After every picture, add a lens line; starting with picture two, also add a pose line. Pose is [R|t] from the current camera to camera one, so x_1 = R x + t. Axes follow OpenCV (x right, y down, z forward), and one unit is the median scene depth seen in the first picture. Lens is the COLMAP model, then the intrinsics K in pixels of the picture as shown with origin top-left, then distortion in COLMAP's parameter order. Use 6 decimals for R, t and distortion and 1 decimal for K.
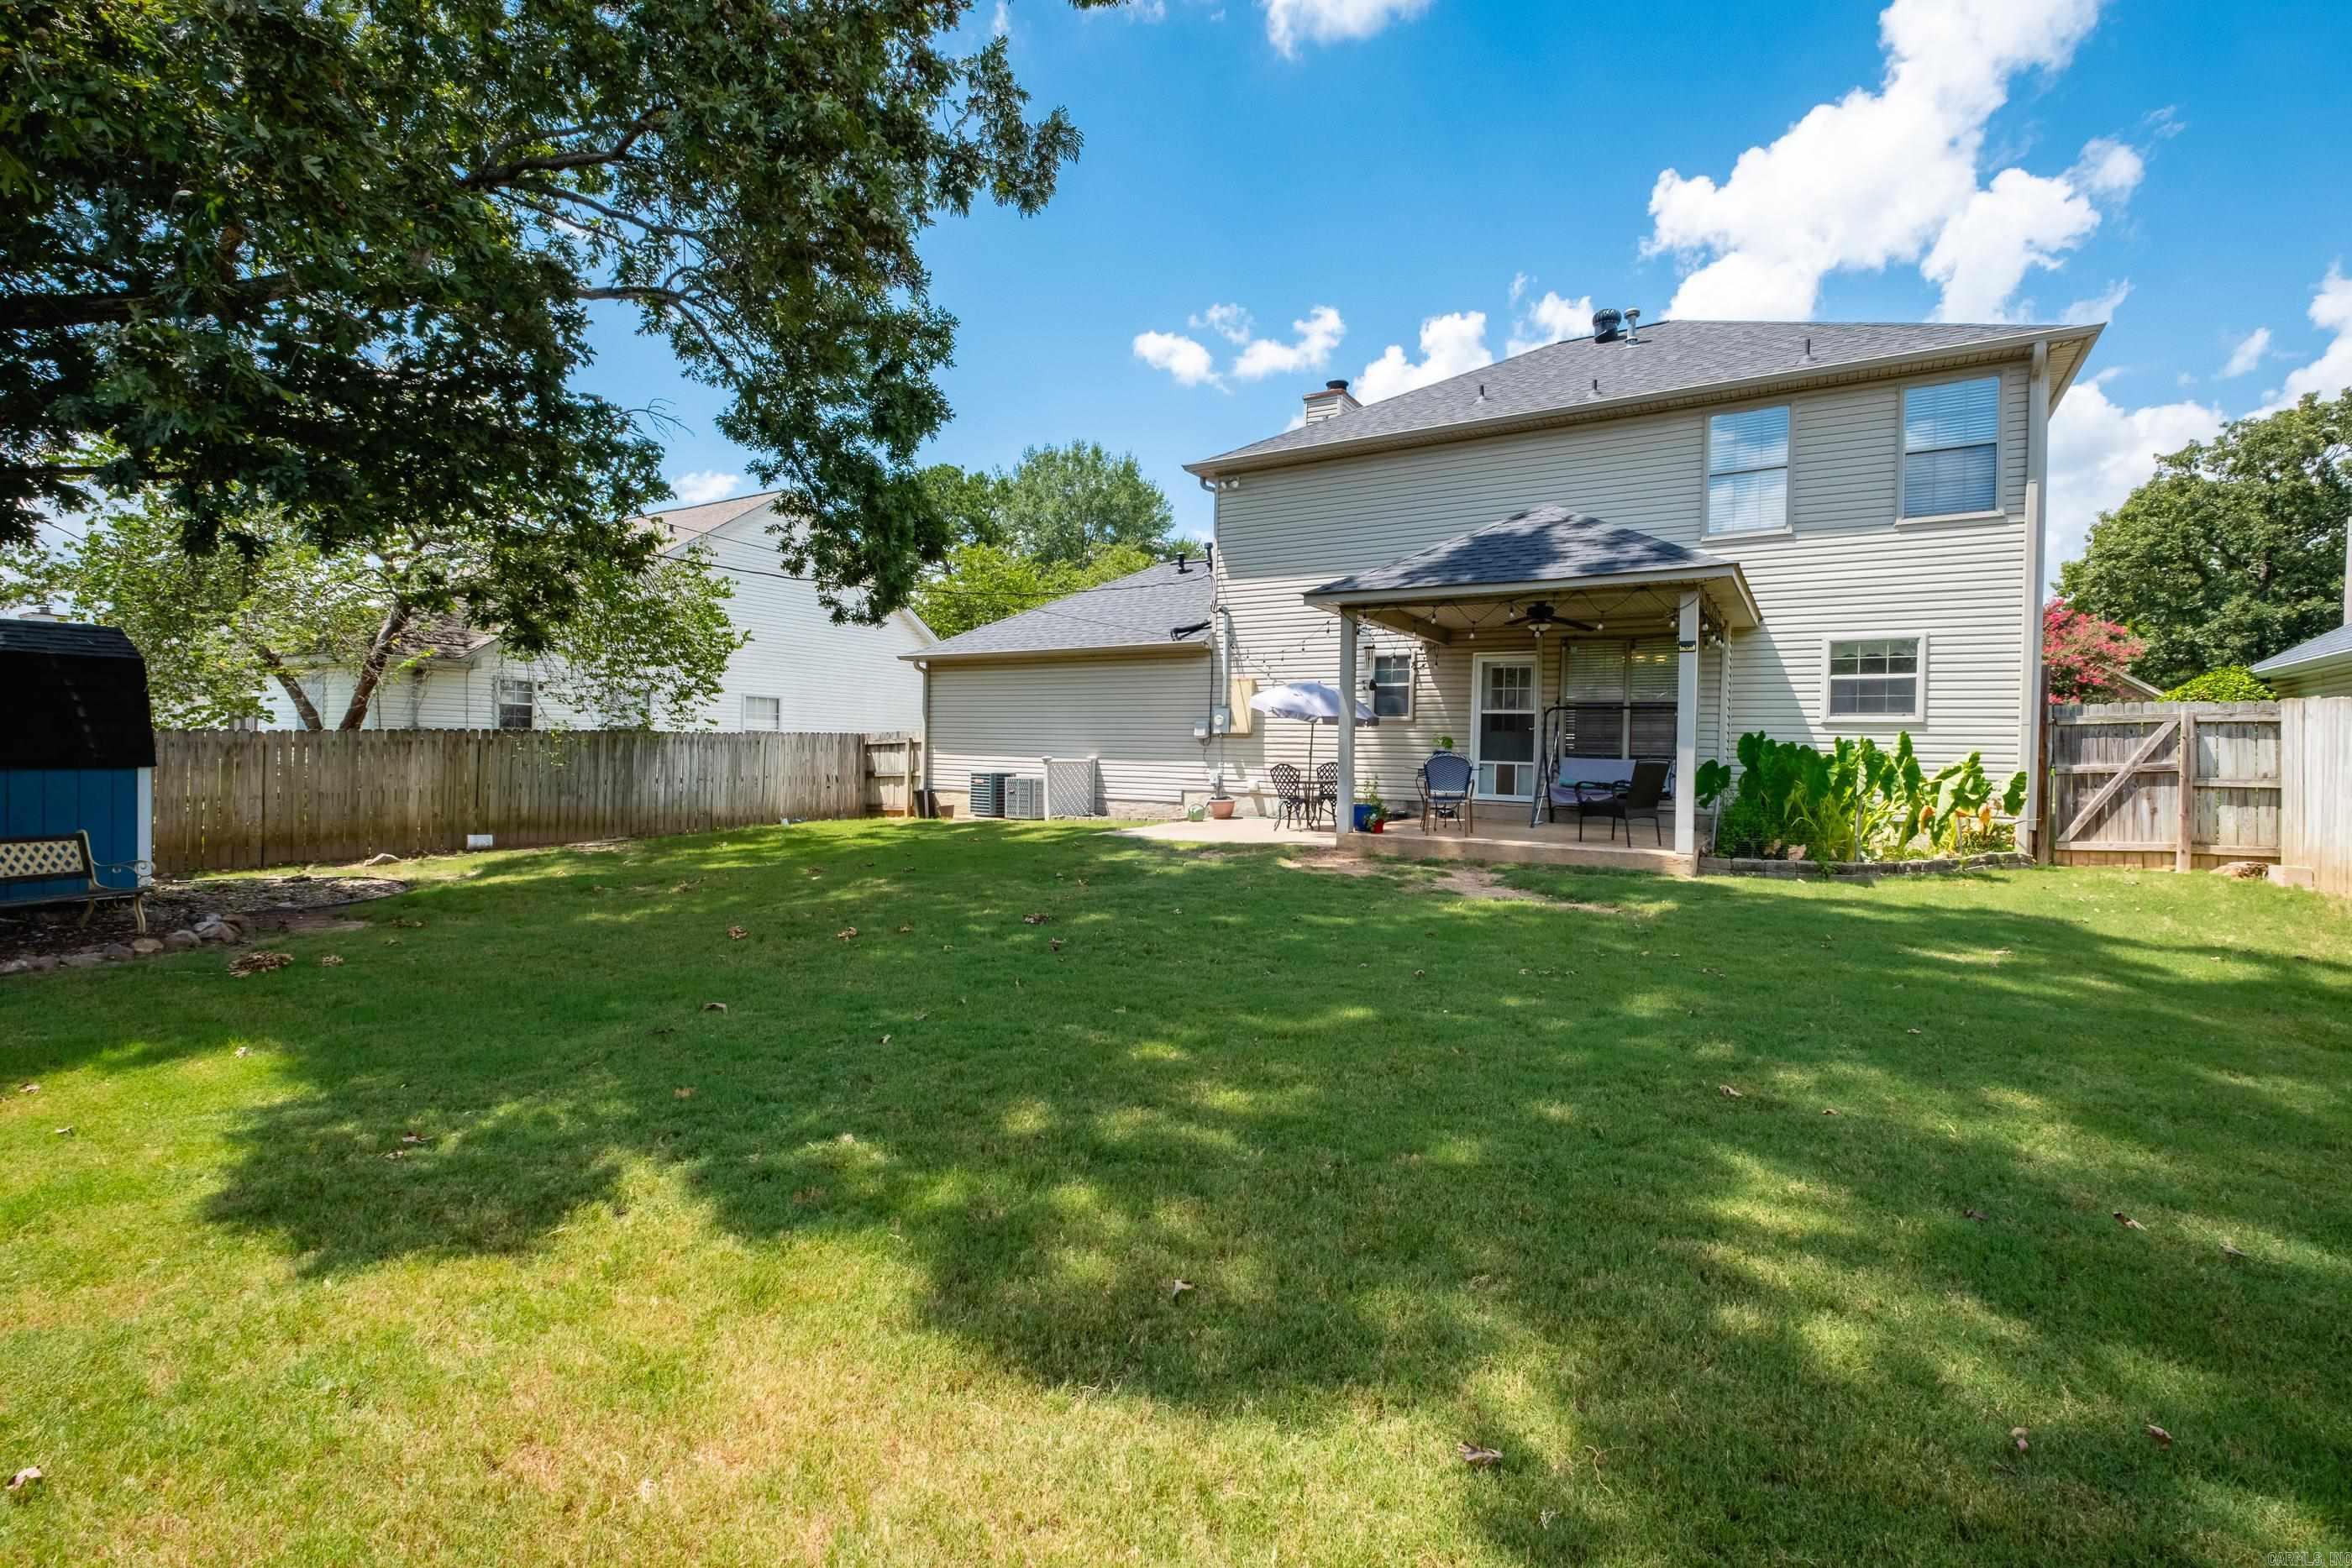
lens RADIAL K [[1041.7, 0, 1180.4], [0, 1041.7, 761.3], [0, 0, 1]] dist [0.000909, -0.000075]
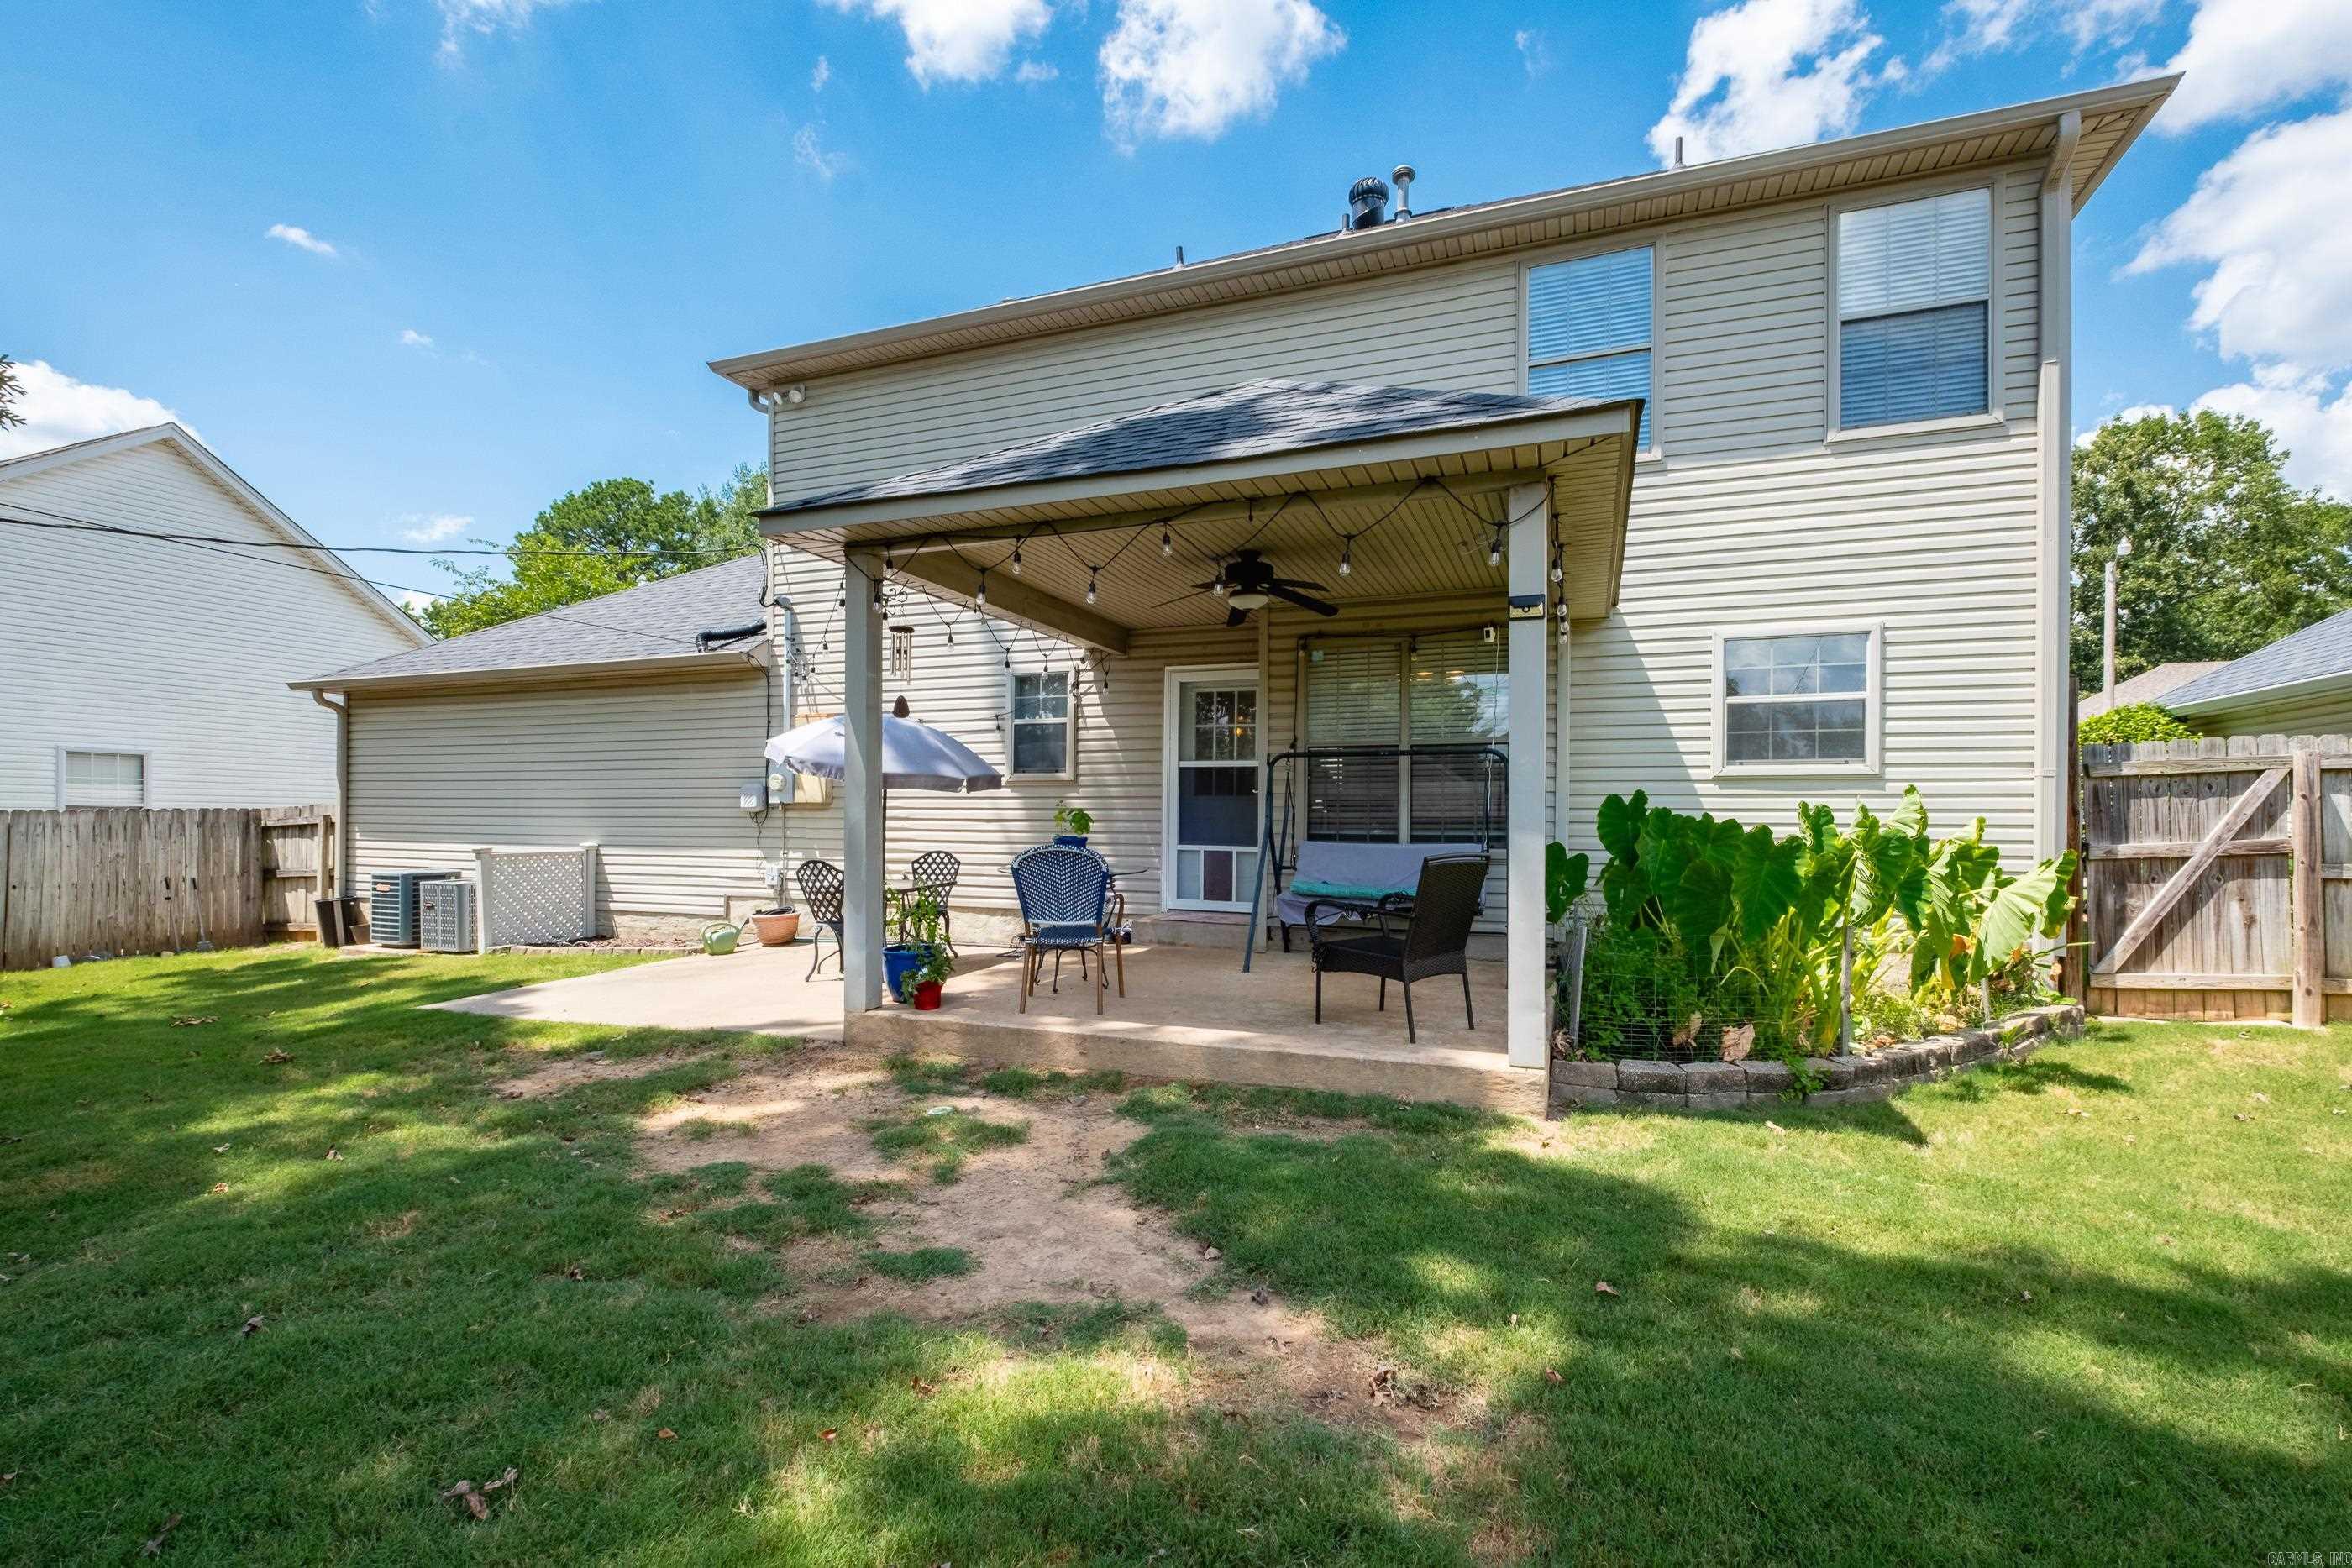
lens RADIAL K [[1053.4, 0, 1168.8], [0, 1053.4, 834.7], [0, 0, 1]] dist [0.001749, 0.000068]
pose [[0.983205, -0.017885, 0.181624, 0.199836], [0.016142, 0.999808, 0.011066, -0.015596], [-0.181787, -0.007949, 0.983306, 0.465227]]
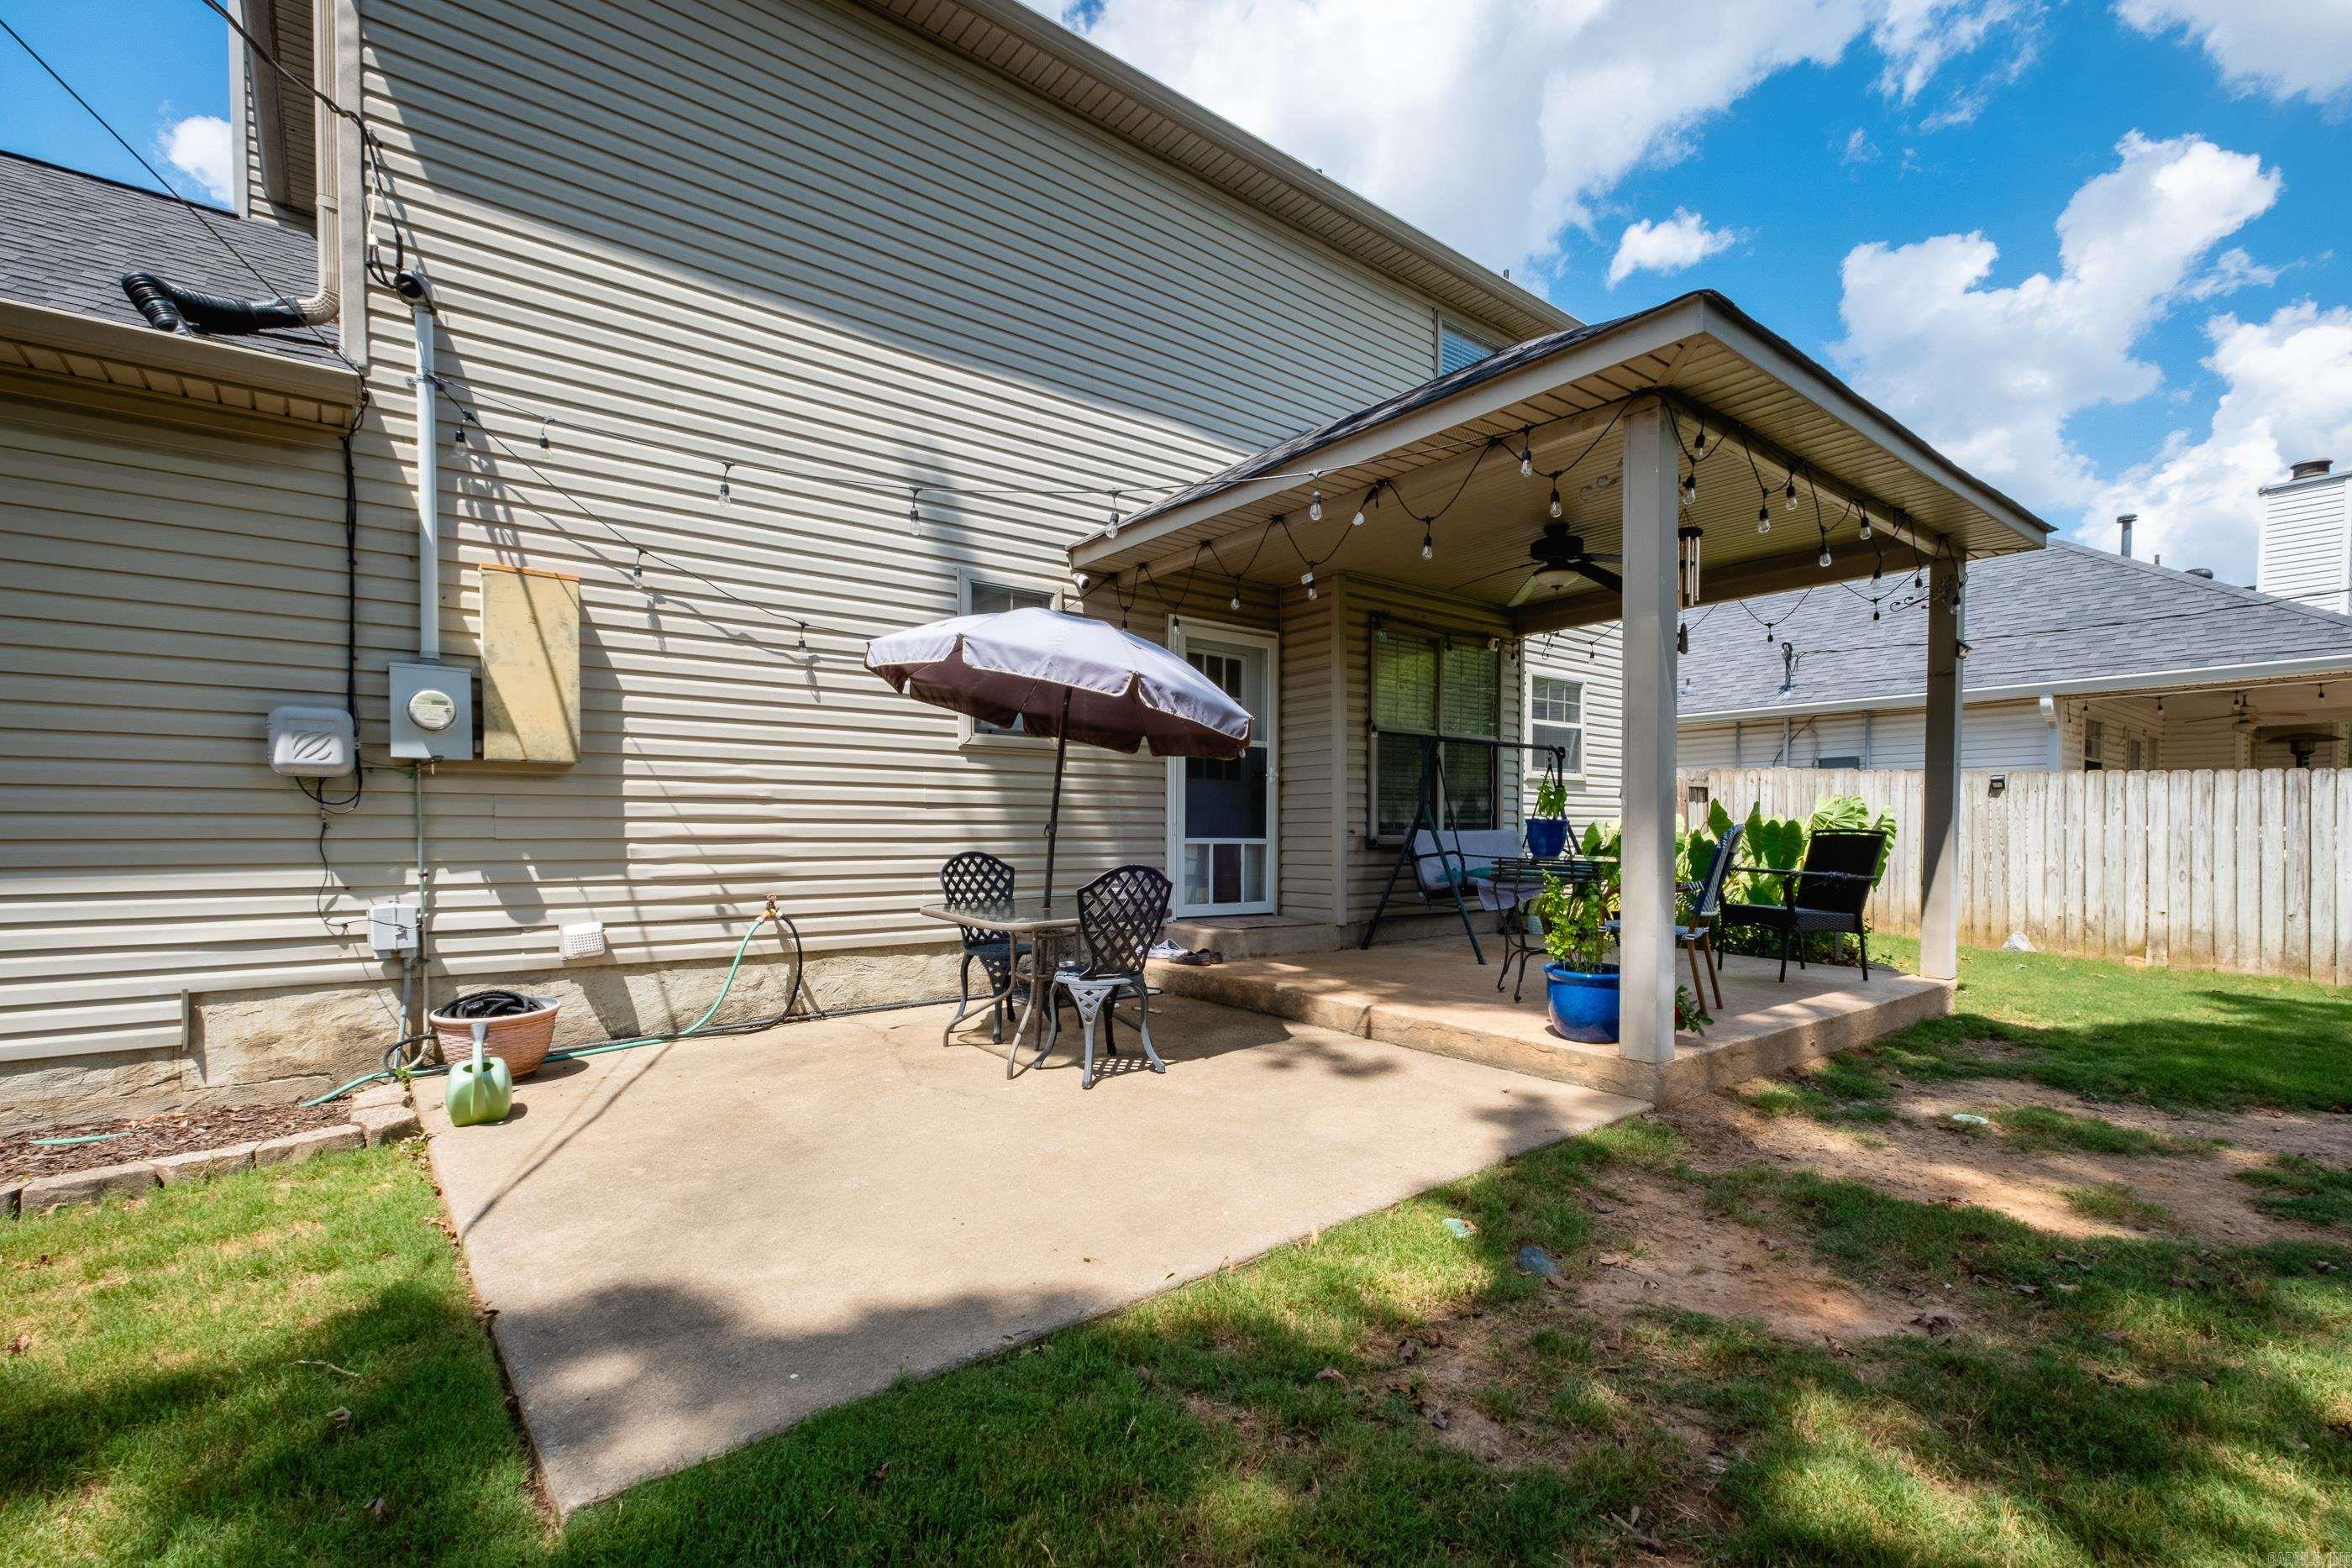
lens RADIAL K [[1045.4, 0, 1231.1], [0, 1045.4, 848.0], [0, 0, 1]] dist [0.001135, 0.000275]
pose [[0.320758, -0.037610, 0.946414, -0.197871], [0.010041, 0.999290, 0.036309, -0.015831], [-0.947108, -0.002144, 0.320908, 0.959039]]
